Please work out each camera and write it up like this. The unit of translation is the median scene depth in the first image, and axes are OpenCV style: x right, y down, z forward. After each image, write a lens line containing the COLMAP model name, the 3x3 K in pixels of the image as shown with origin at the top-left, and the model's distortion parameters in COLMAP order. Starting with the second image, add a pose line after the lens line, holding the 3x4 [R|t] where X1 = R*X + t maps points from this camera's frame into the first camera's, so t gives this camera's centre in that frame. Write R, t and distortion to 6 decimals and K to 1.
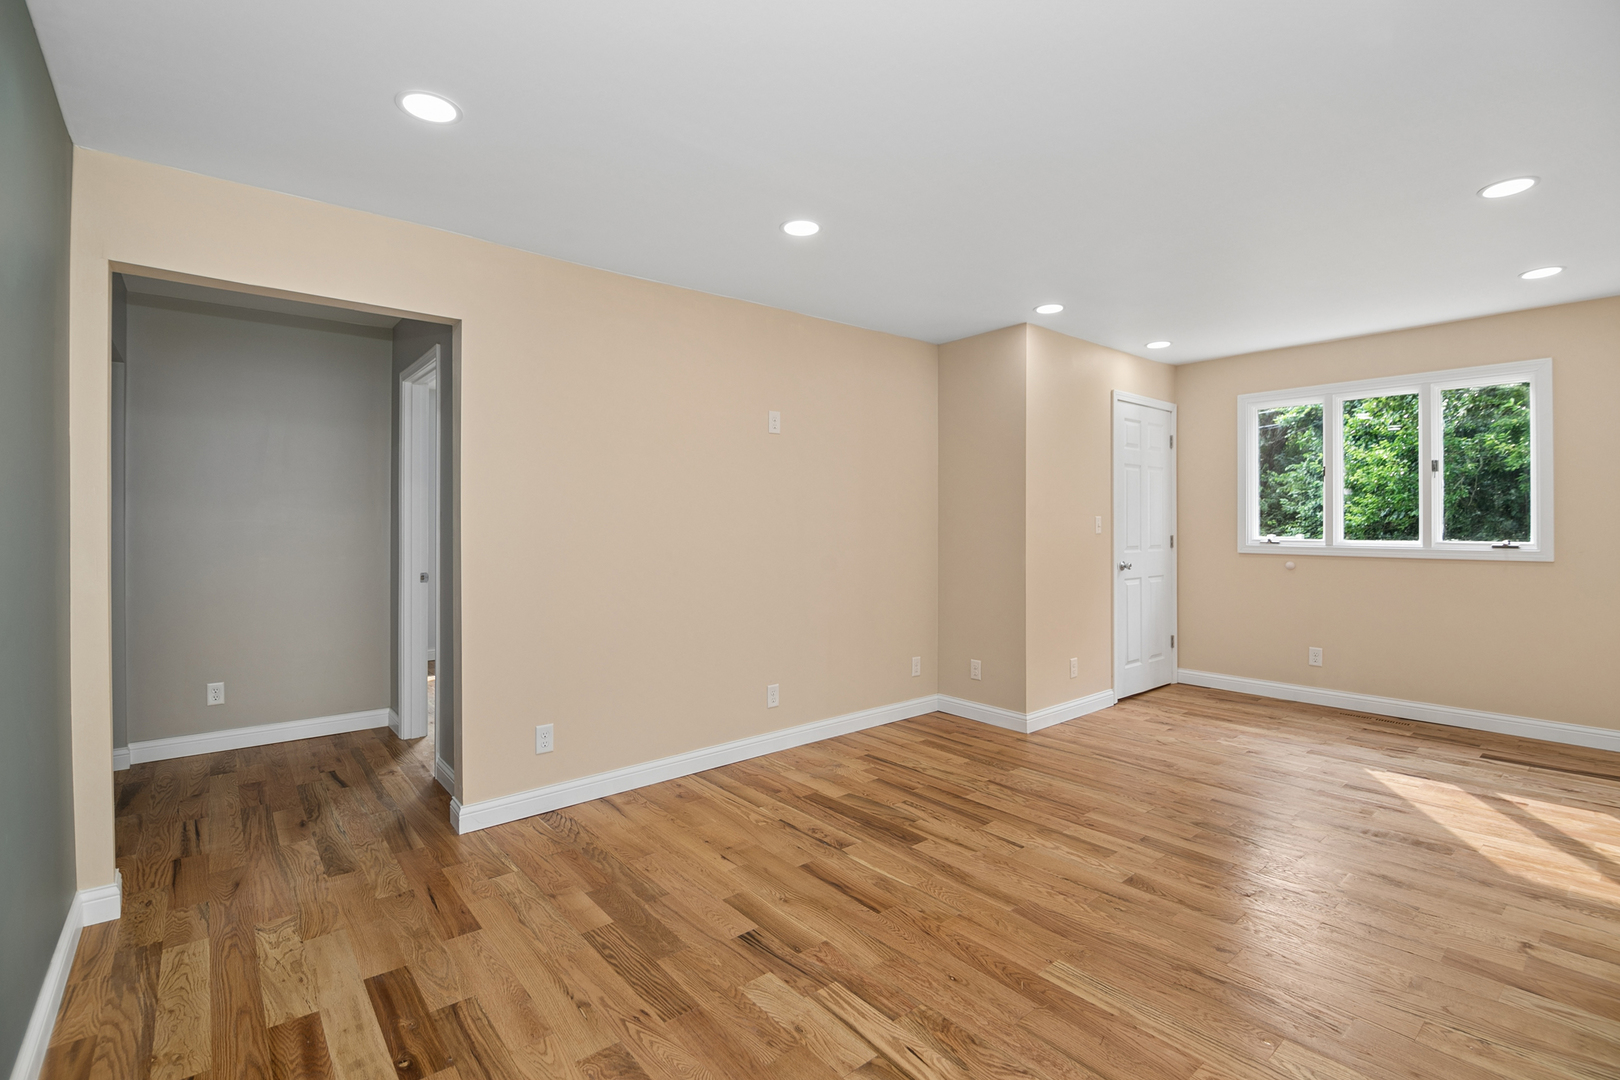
lens RADIAL K [[727.8, 0, 806.7], [0, 727.8, 527.1], [0, 0, 1]] dist [-0.000170, -0.009239]
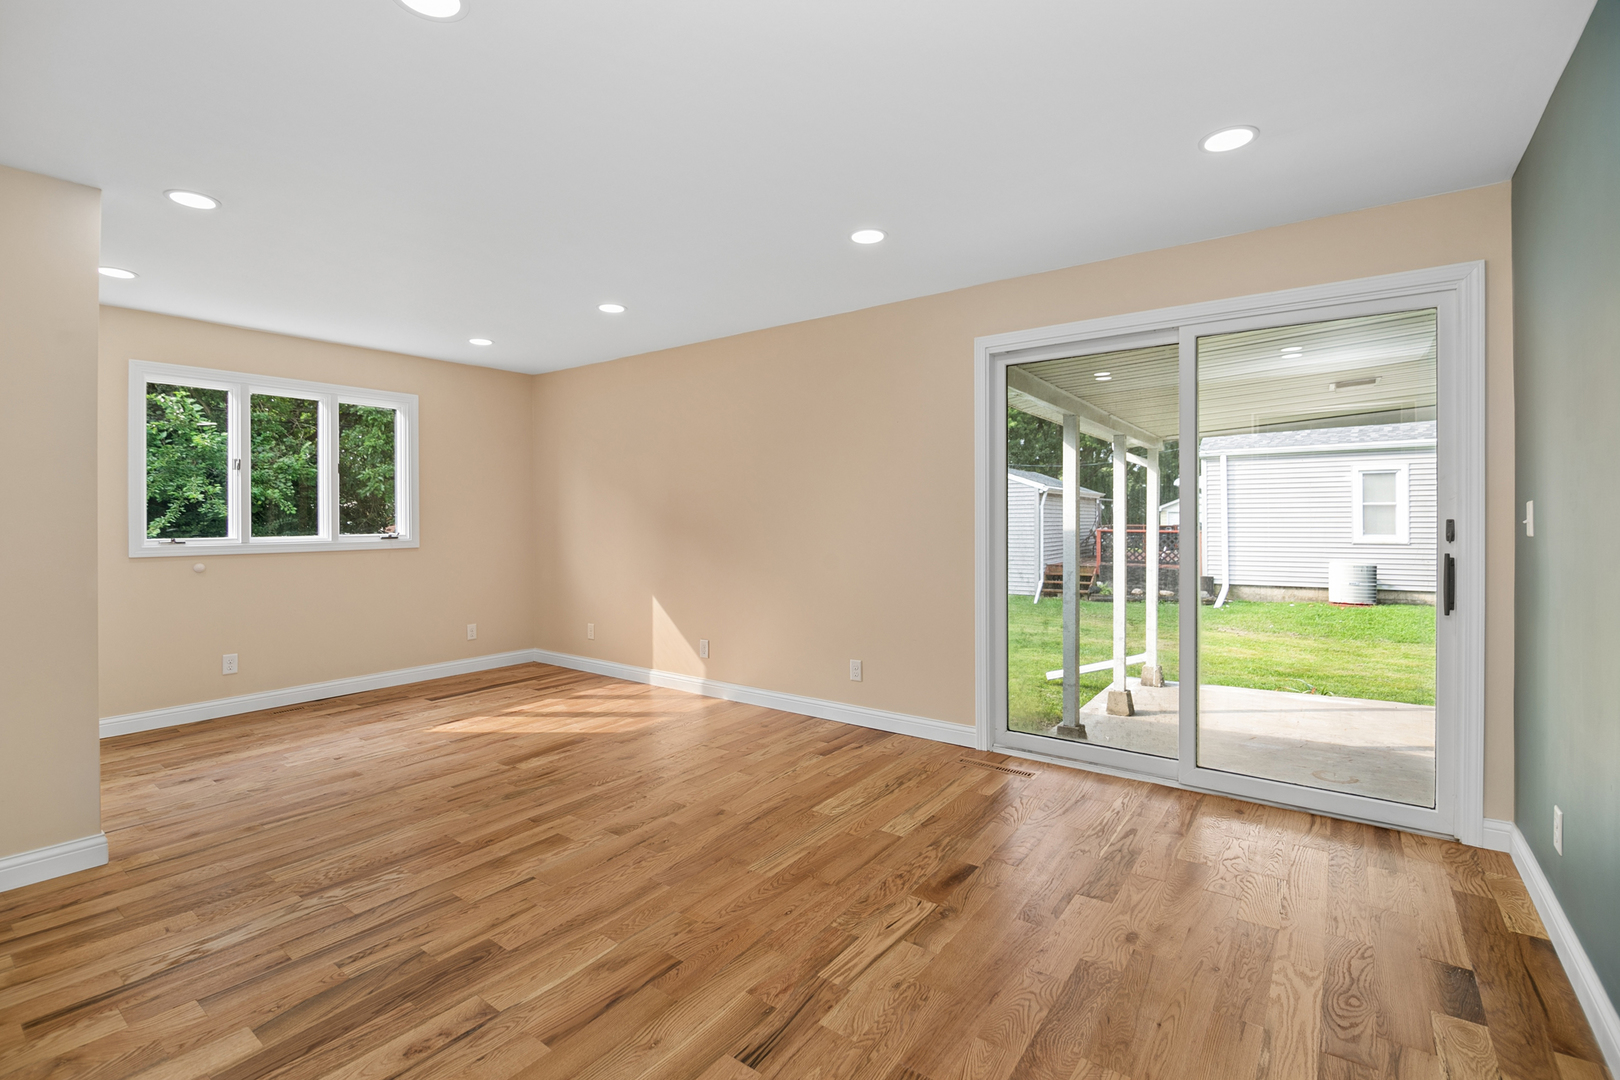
lens RADIAL K [[727.8, 0, 806.7], [0, 727.8, 527.1], [0, 0, 1]] dist [-0.000170, -0.009239]
pose [[-0.235192, -0.010365, 0.971894, -0.548762], [0.010740, 0.999854, 0.013262, -0.000700], [-0.971890, 0.013557, -0.235047, 0.741551]]
